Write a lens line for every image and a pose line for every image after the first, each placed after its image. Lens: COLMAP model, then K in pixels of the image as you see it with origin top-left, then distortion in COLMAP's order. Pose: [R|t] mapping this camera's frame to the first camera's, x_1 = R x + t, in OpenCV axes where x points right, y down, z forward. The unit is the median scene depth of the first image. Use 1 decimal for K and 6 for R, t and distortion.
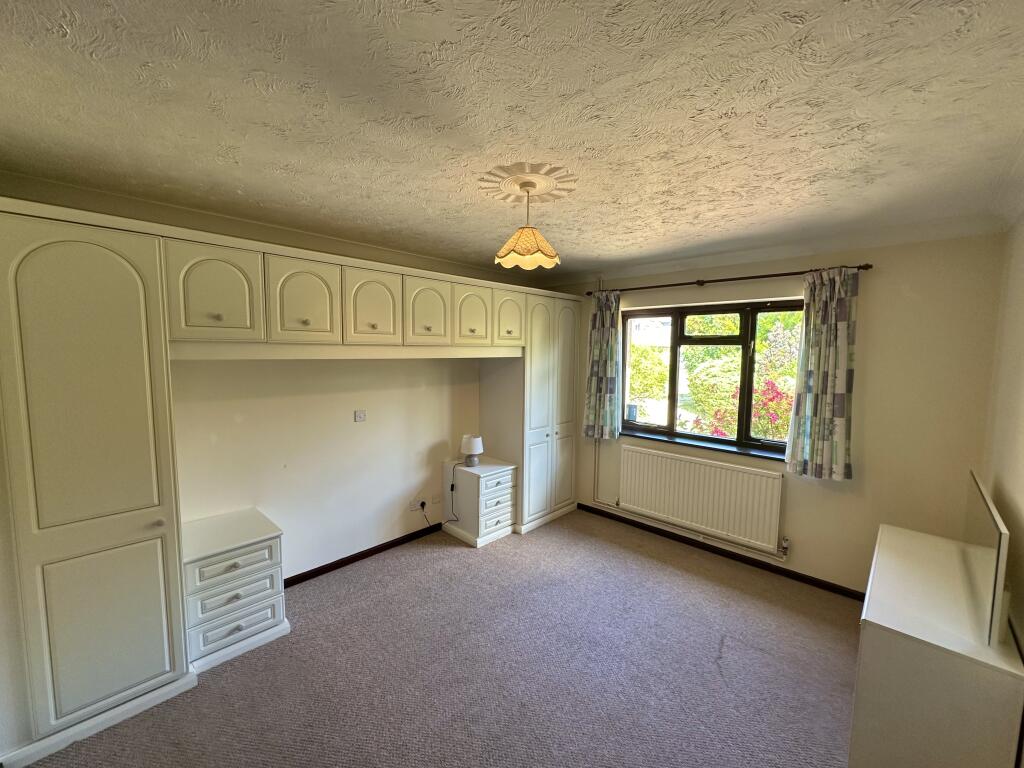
lens RADIAL K [[406.0, 0, 512.9], [0, 406.0, 382.7], [0, 0, 1]] dist [-0.000193, 0.000111]
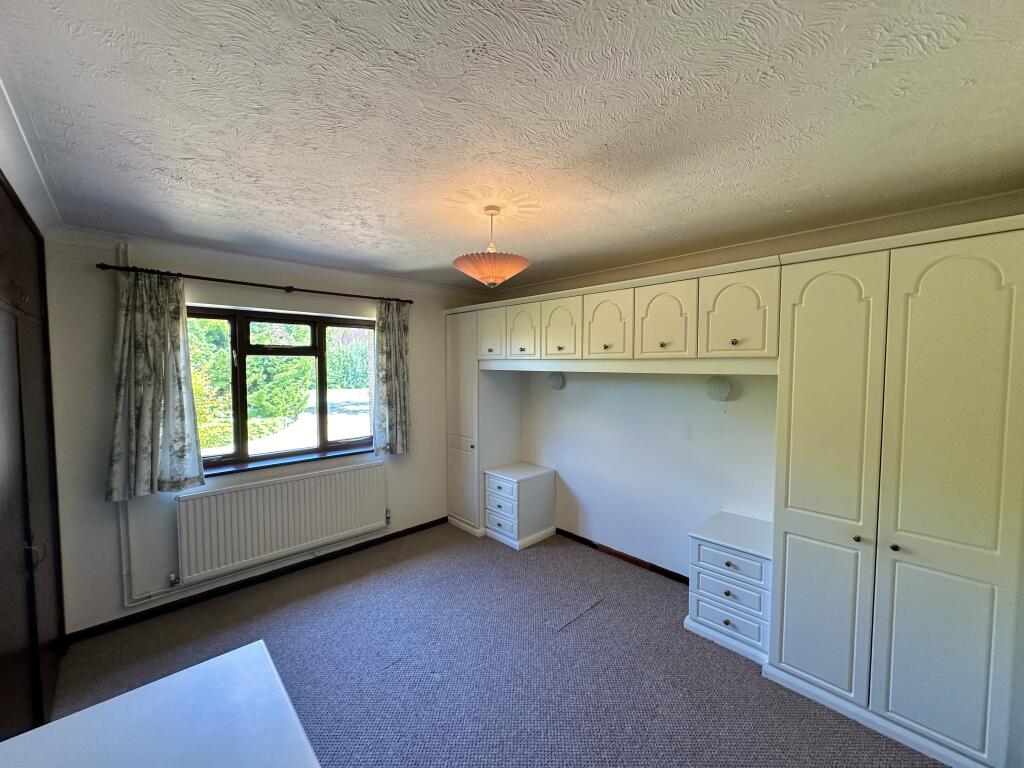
lens RADIAL K [[406.0, 0, 515.4], [0, 406.0, 384.1], [0, 0, 1]] dist [-0.000193, 0.000111]
pose [[0.073373, -0.064202, 0.995236, -0.437930], [0.082707, 0.994880, 0.058082, -0.037438], [-0.993869, 0.078051, 0.078308, 0.406420]]
